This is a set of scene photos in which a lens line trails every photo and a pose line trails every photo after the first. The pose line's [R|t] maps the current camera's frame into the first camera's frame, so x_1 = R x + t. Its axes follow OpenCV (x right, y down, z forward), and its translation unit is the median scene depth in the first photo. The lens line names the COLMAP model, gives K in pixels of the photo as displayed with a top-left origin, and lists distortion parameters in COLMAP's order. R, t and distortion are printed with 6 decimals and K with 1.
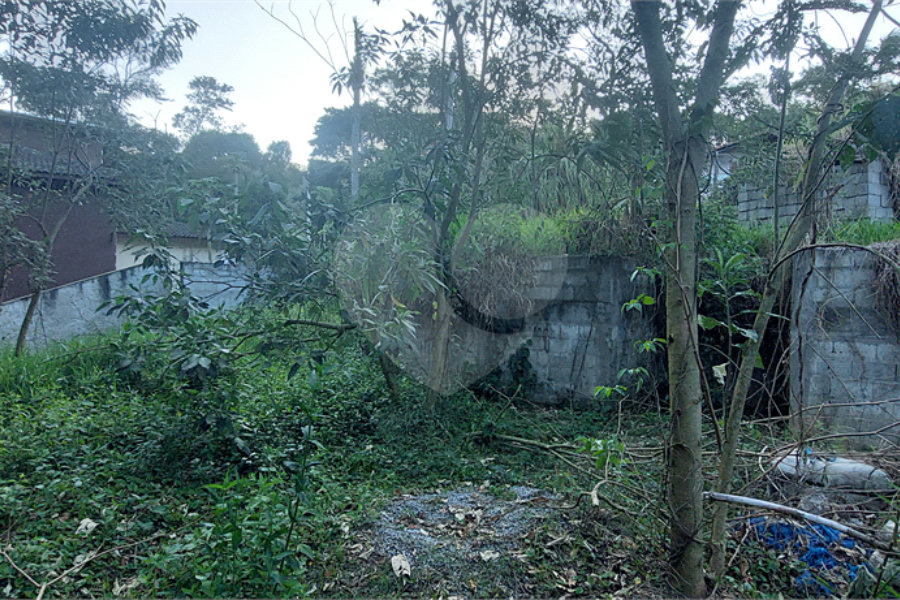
lens RADIAL K [[536.7, 0, 450.8], [0, 536.7, 306.8], [0, 0, 1]] dist [-0.016743, -0.003157]
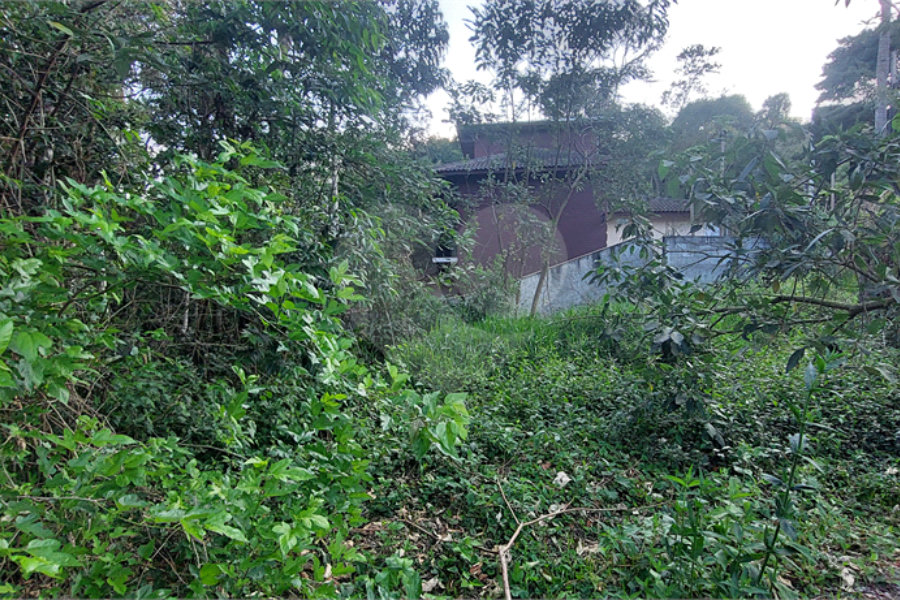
lens RADIAL K [[536.7, 0, 450.8], [0, 536.7, 306.8], [0, 0, 1]] dist [-0.016743, -0.003157]
pose [[0.660309, 0.042008, -0.749818, -0.026932], [-0.007226, 0.998744, 0.049590, 0.007603], [0.750959, -0.027326, 0.659783, 0.109152]]
